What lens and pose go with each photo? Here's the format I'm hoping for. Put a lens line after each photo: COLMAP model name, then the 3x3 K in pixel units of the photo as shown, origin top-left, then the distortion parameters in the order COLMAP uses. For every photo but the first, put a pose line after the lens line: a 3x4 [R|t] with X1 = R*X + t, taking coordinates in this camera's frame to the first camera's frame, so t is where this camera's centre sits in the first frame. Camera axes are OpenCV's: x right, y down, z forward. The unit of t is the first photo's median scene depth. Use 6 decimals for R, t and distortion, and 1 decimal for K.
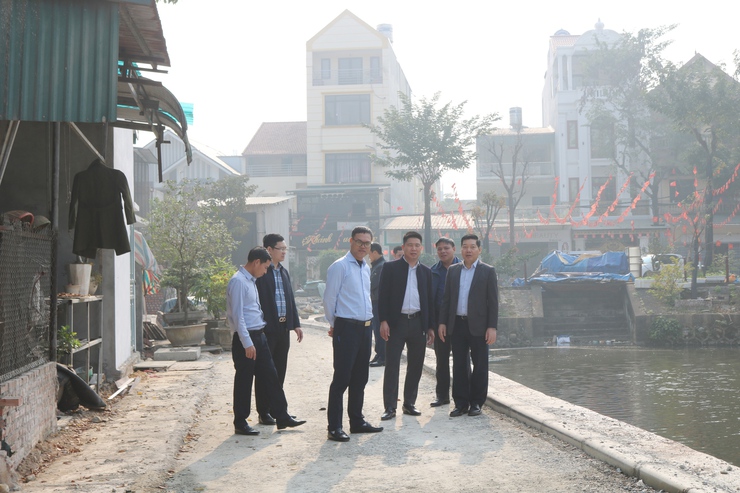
lens RADIAL K [[1125.4, 0, 369.5], [0, 1125.4, 246.9], [0, 0, 1]] dist [0.106670, 0.000000]
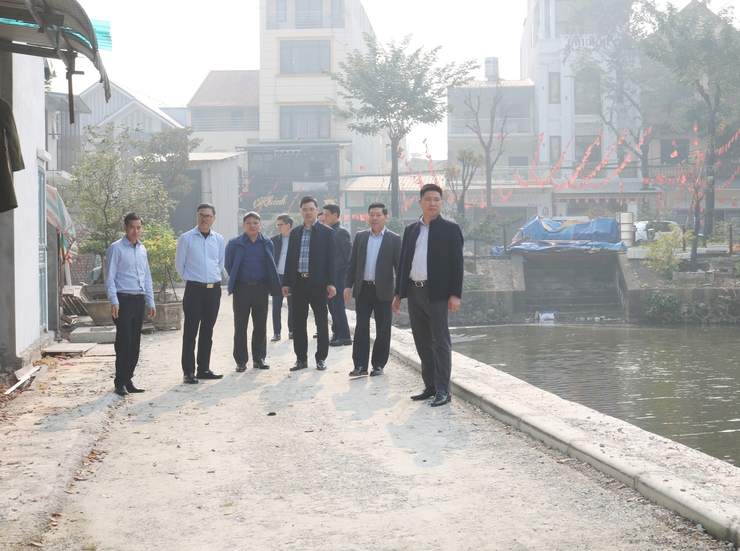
lens RADIAL K [[1067.4, 0, 368.5], [0, 1067.4, 274.4], [0, 0, 1]] dist [-0.039760, 0.000000]
pose [[0.999097, 0.007182, 0.041877, -0.004197], [-0.009487, 0.998436, 0.055100, 0.004626], [-0.041416, -0.055447, 0.997602, 0.172388]]
